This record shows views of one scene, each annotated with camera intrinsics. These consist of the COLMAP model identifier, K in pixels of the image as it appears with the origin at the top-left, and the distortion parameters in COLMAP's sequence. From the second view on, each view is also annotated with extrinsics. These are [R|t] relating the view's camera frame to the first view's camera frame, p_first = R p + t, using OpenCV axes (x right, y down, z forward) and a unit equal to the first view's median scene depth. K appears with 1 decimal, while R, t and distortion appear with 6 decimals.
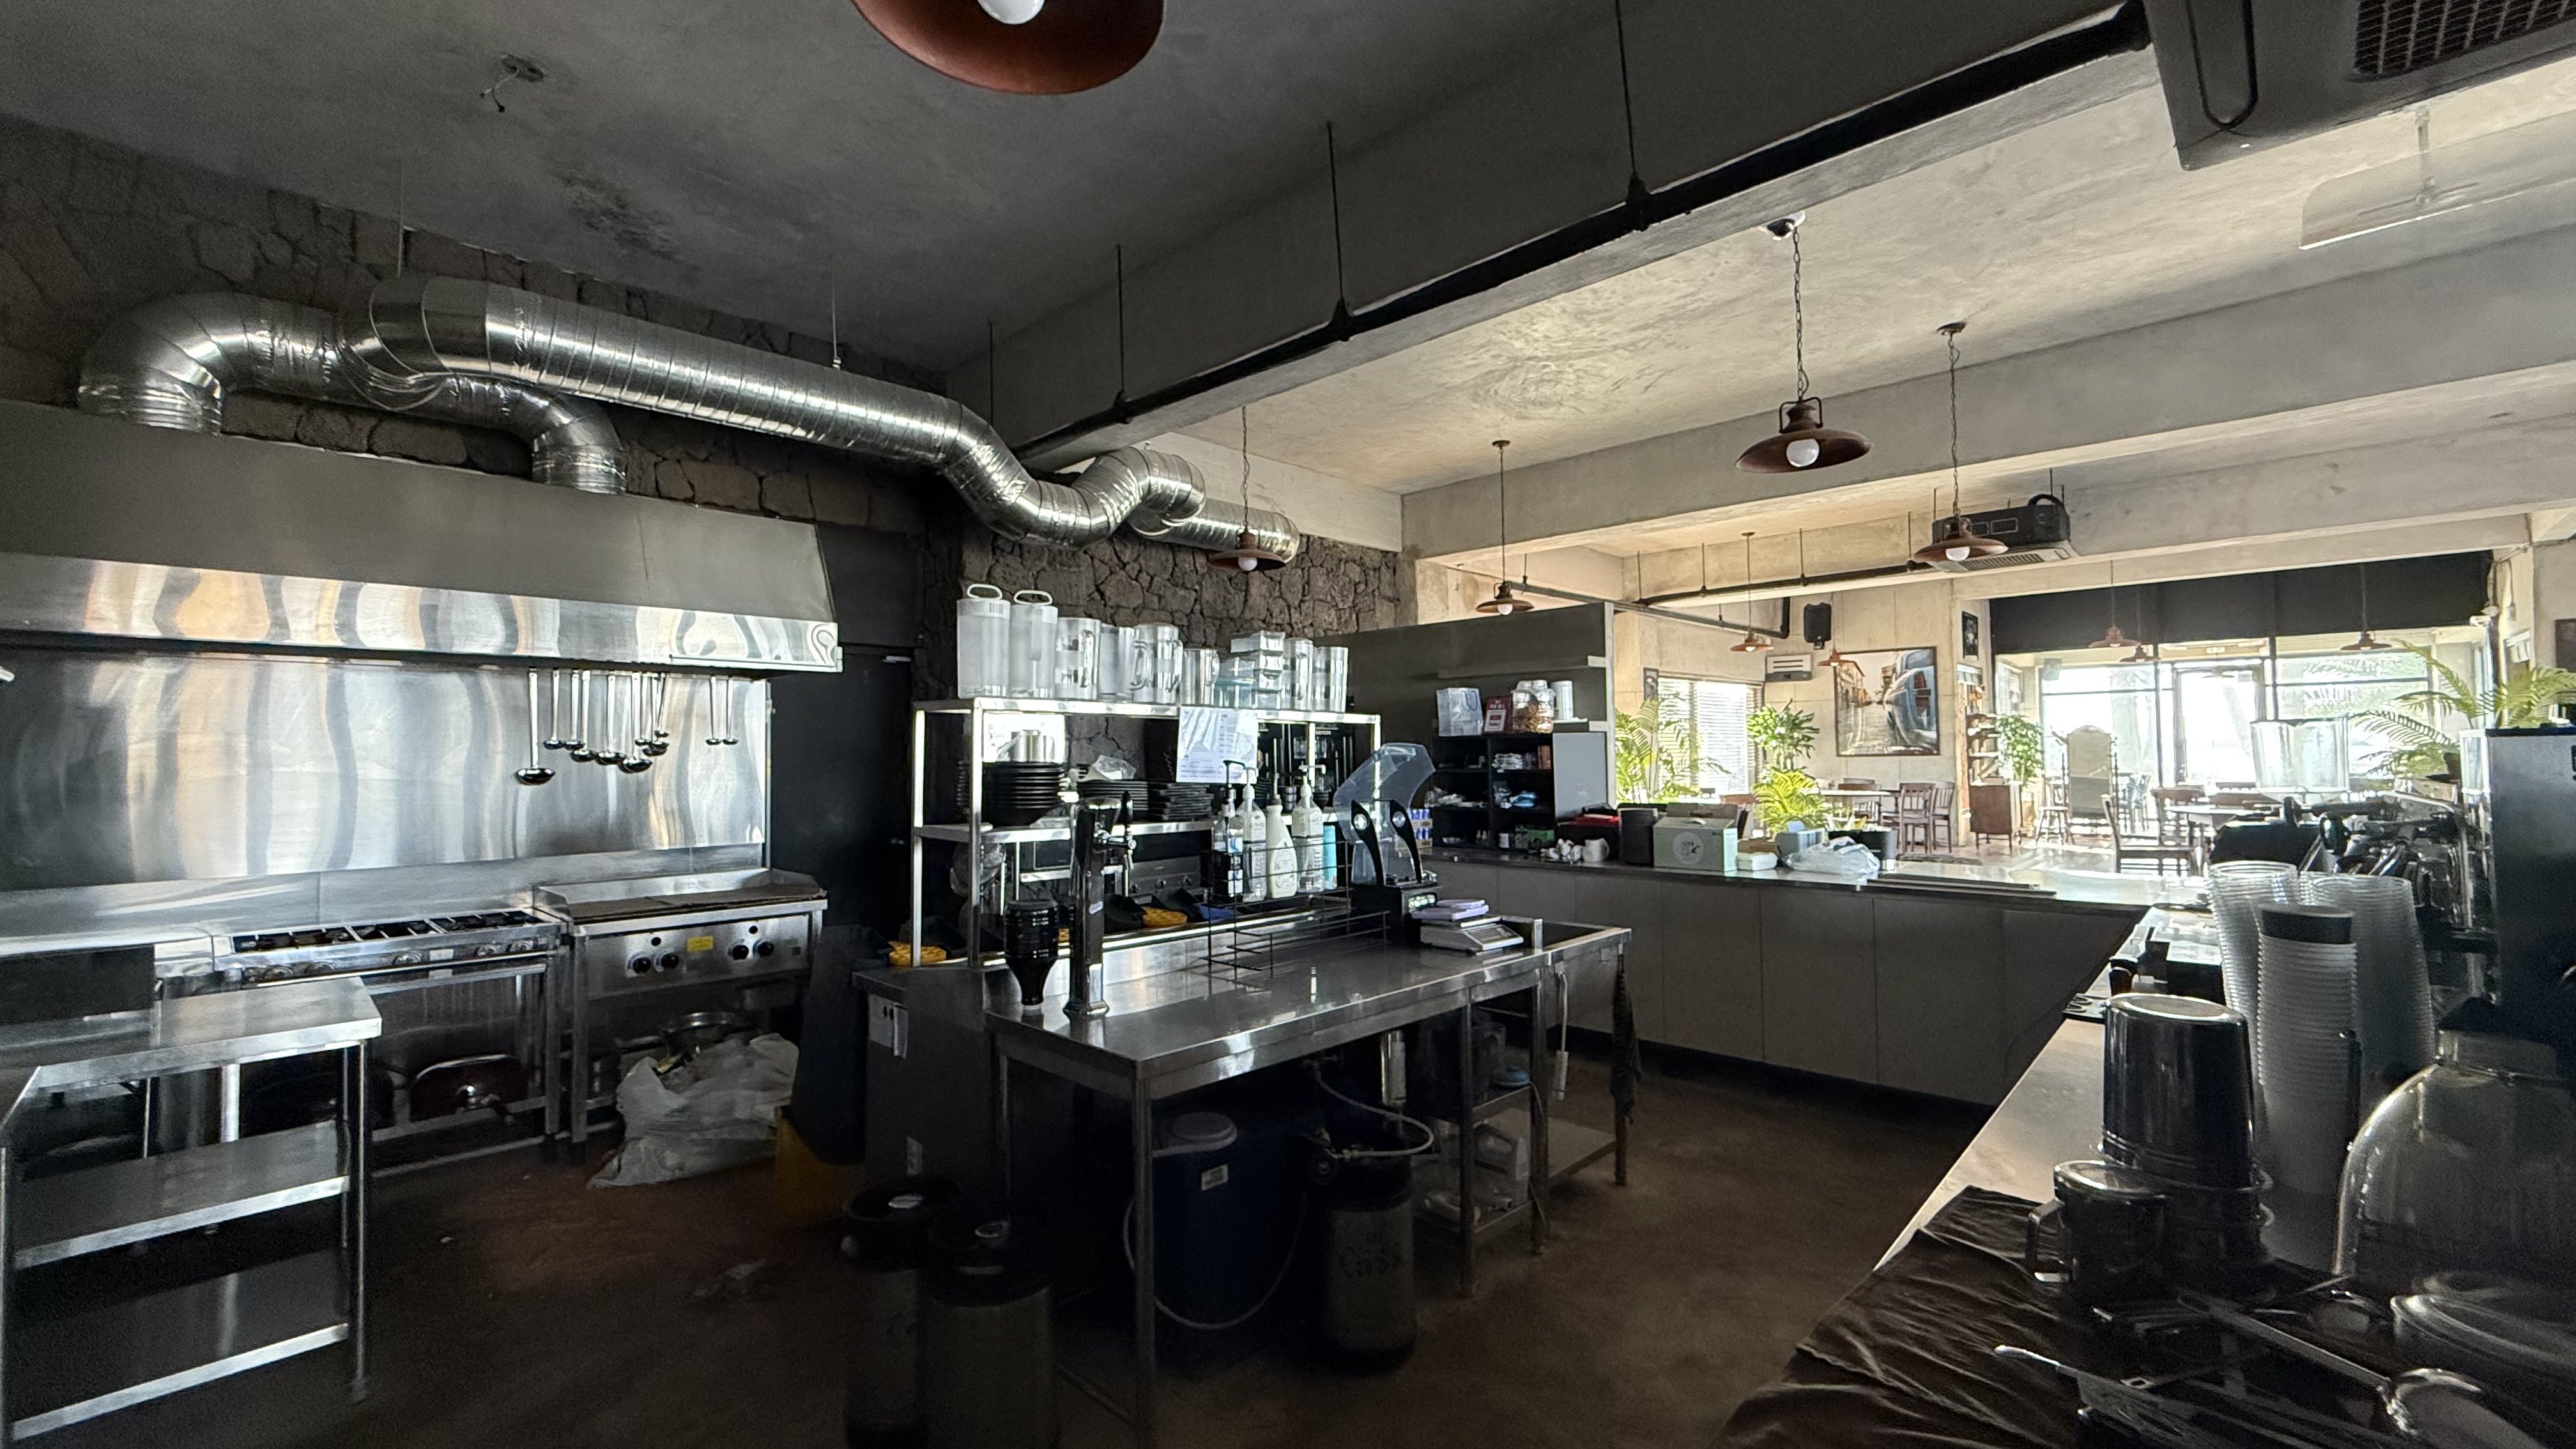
lens RADIAL K [[1038.0, 0, 1288.0], [0, 1038.0, 724.5], [0, 0, 1]] dist [-0.000867, 0.000064]
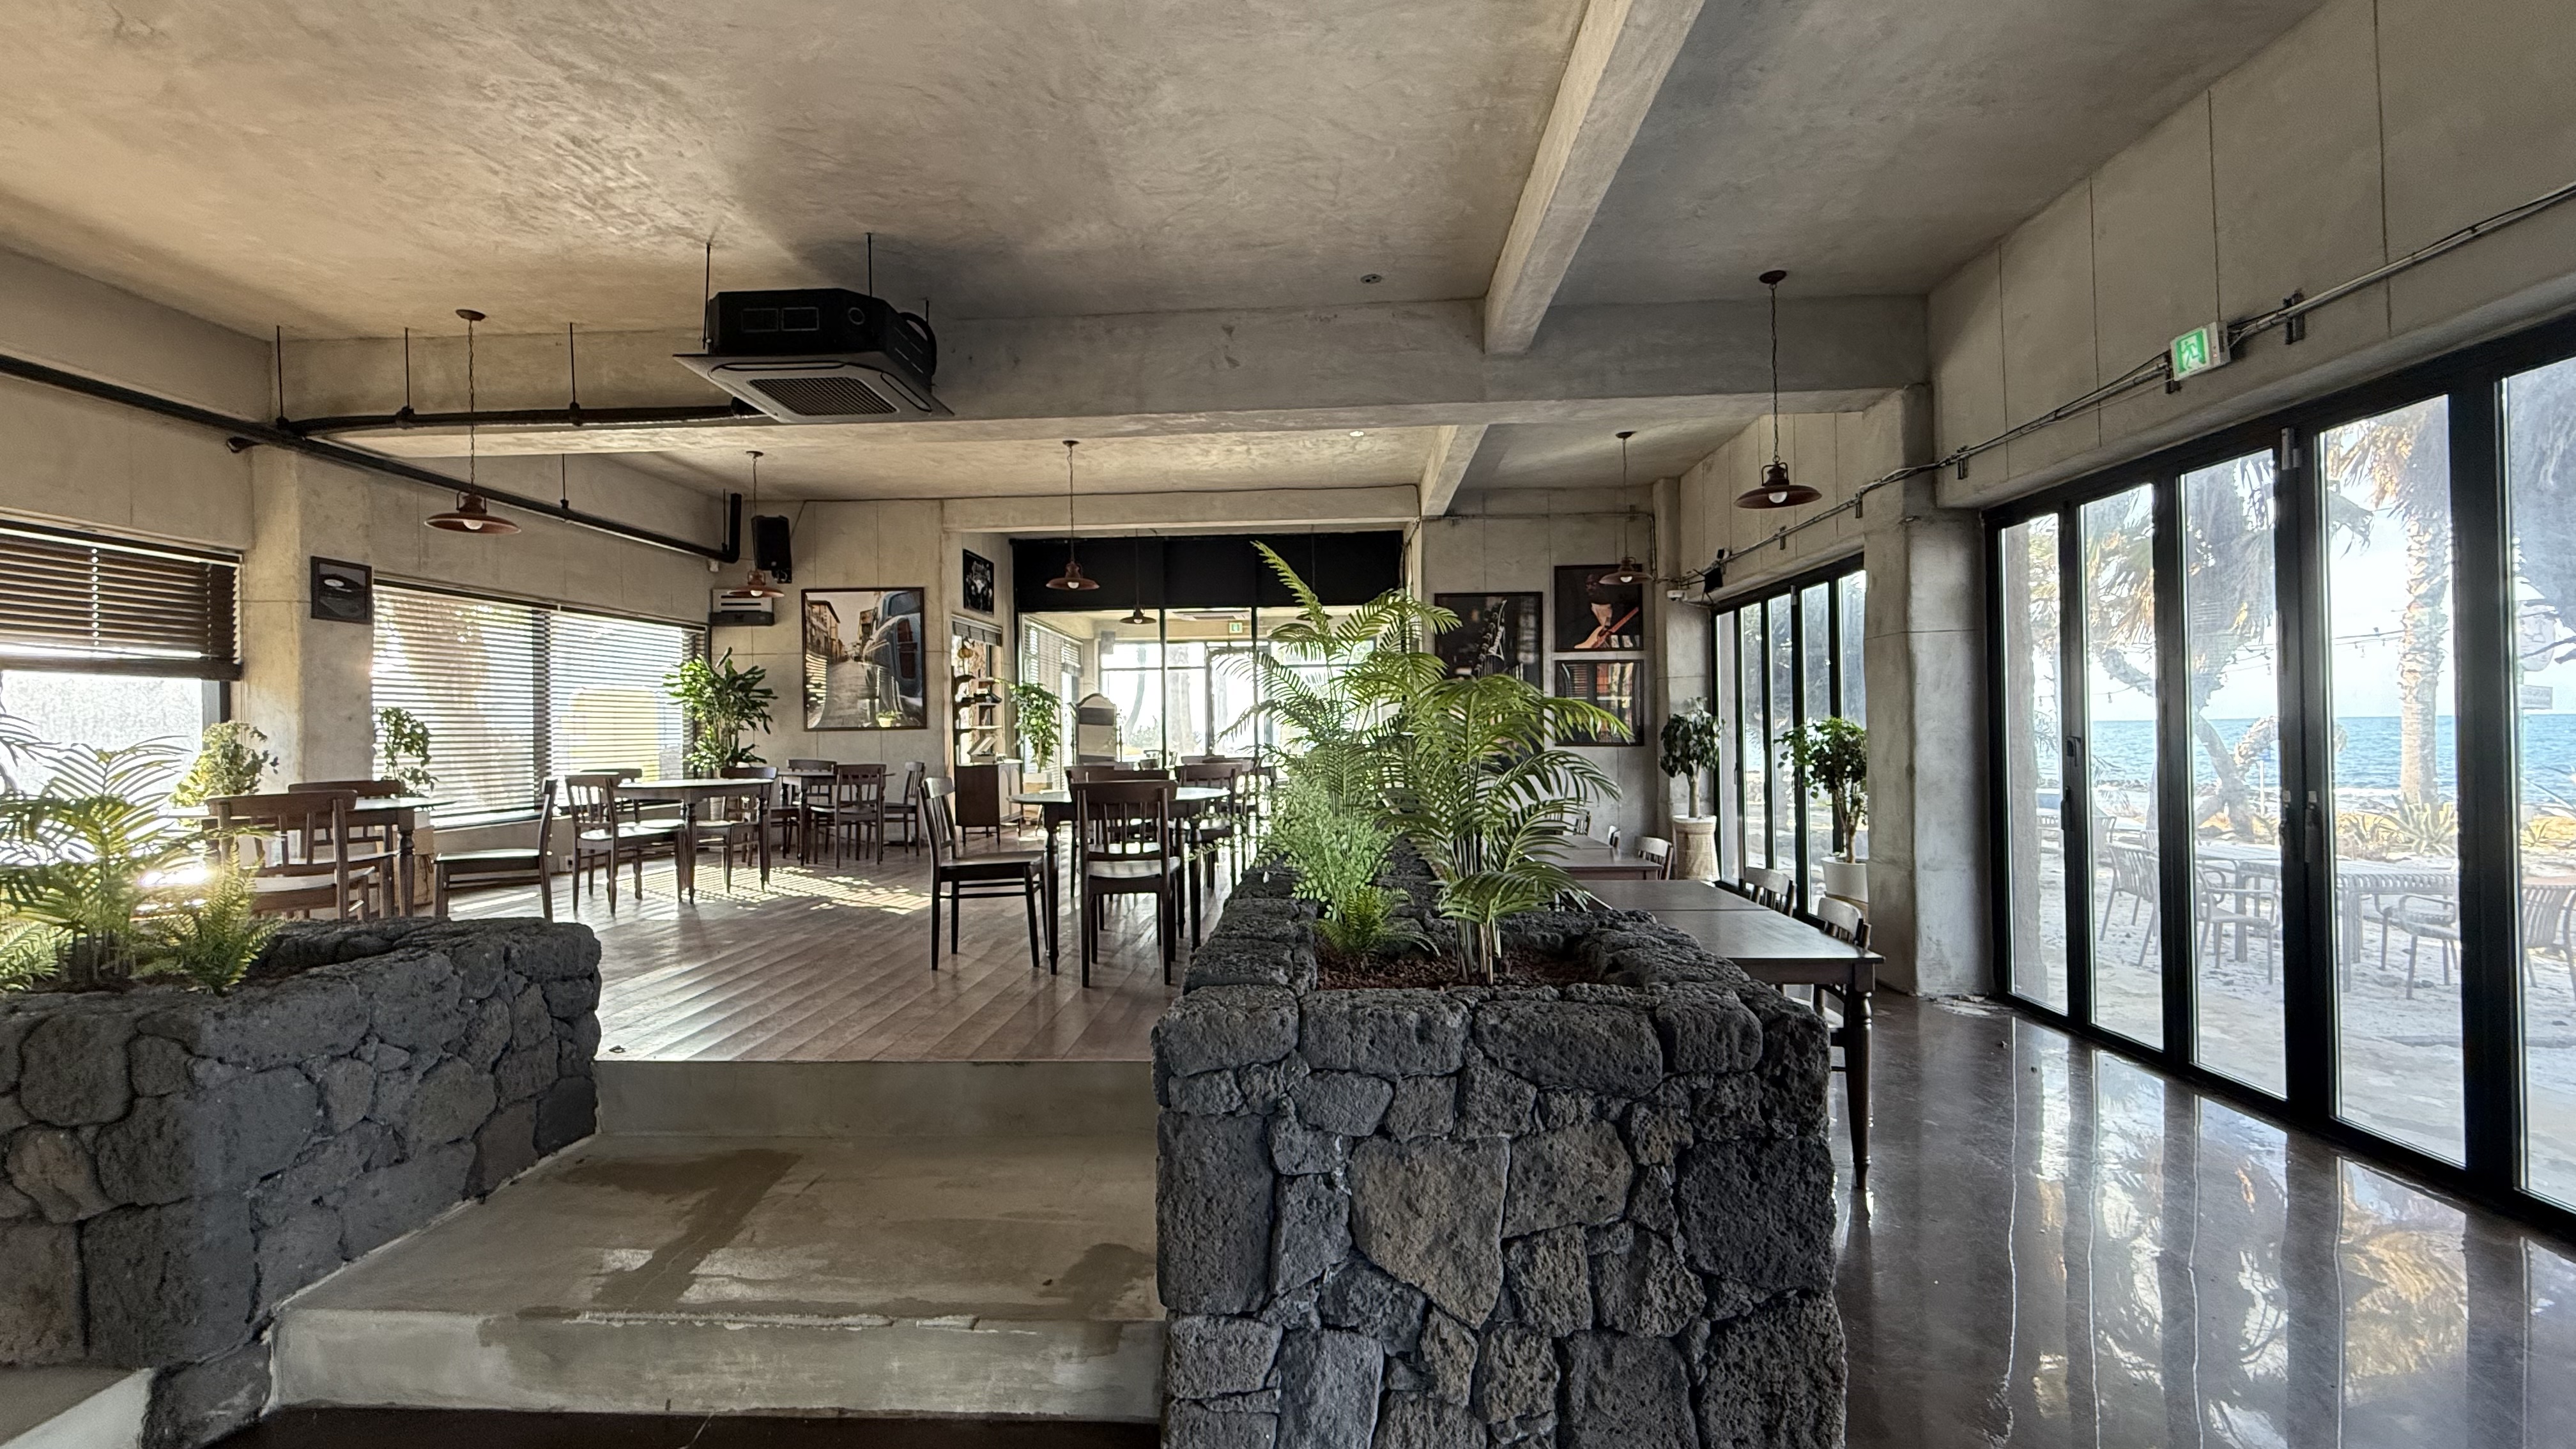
lens RADIAL K [[1026.0, 0, 1288.0], [0, 1026.0, 724.5], [0, 0, 1]] dist [0.000417, -0.000022]
pose [[0.751994, 0.005255, 0.659149, 0.323513], [-0.013299, 0.999886, 0.007201, 0.018078], [-0.659036, -0.014182, 0.751978, 0.239307]]
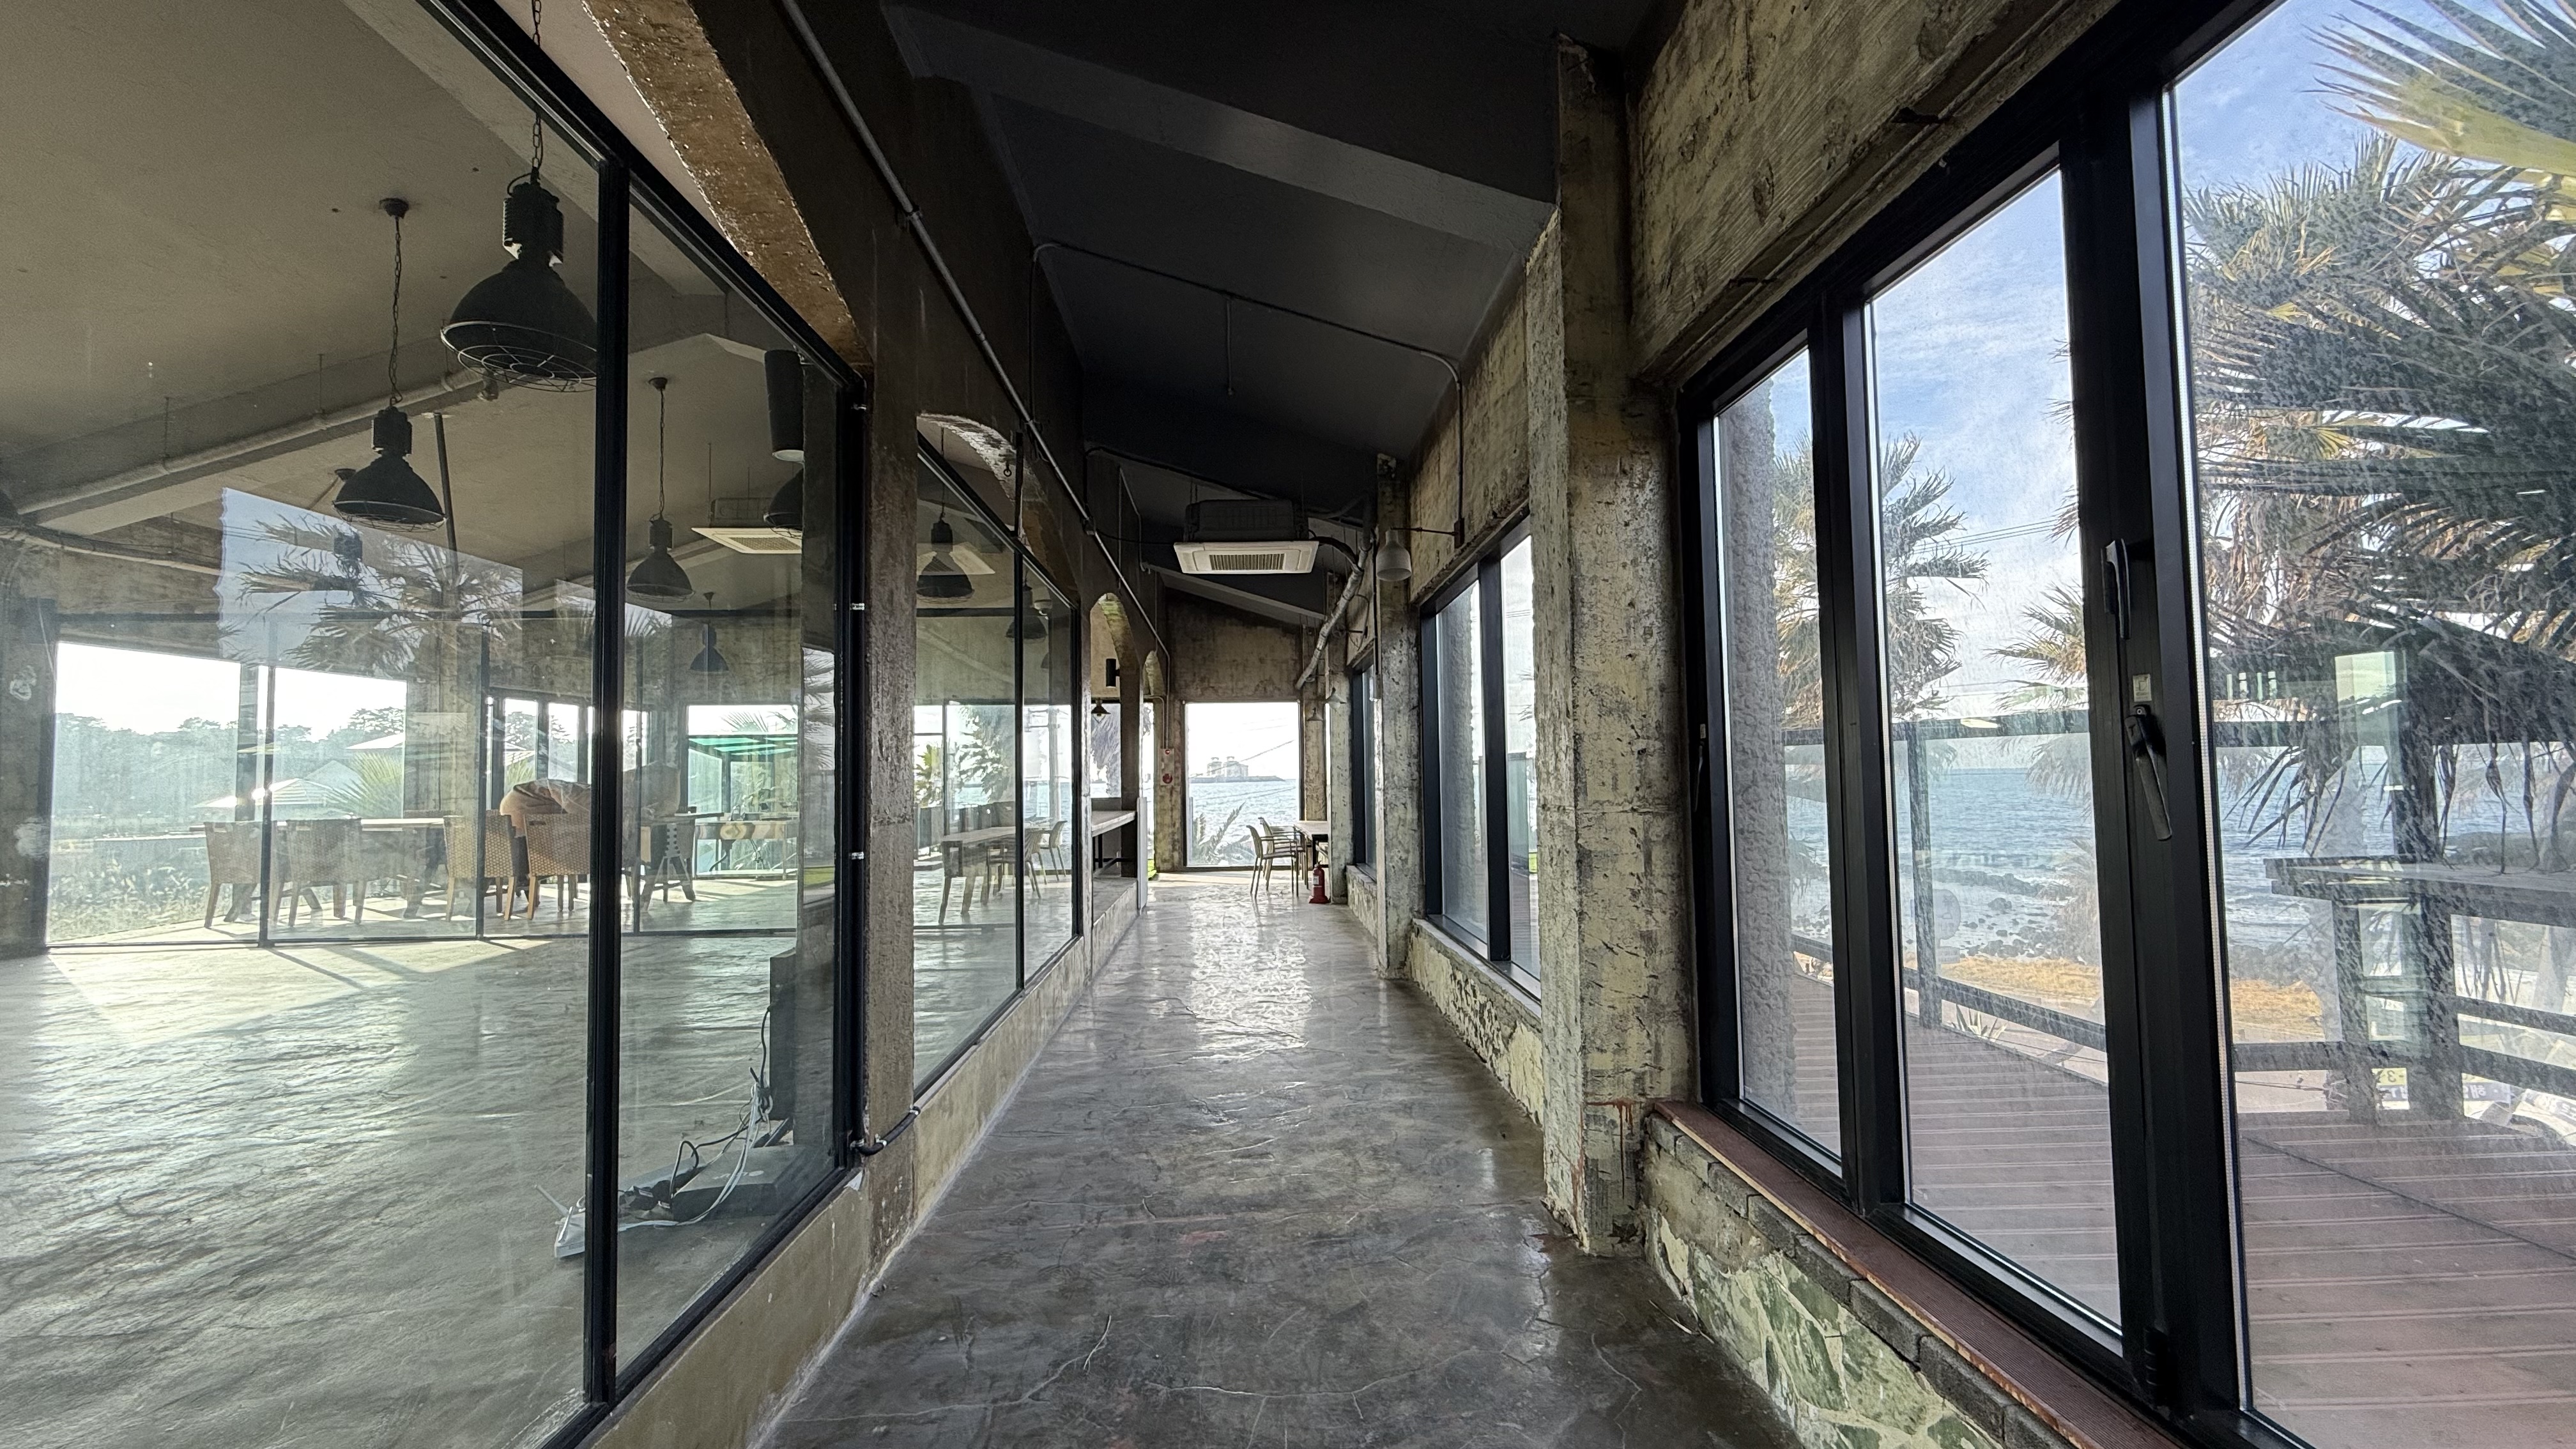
lens RADIAL K [[1026.0, 0, 1288.0], [0, 1026.0, 724.5], [0, 0, 1]] dist [0.000417, -0.000022]
pose [[0.540133, 0.038428, 0.840702, 0.529388], [-0.012032, 0.999207, -0.037943, 0.033584], [-0.841494, 0.010379, 0.540167, 0.312693]]
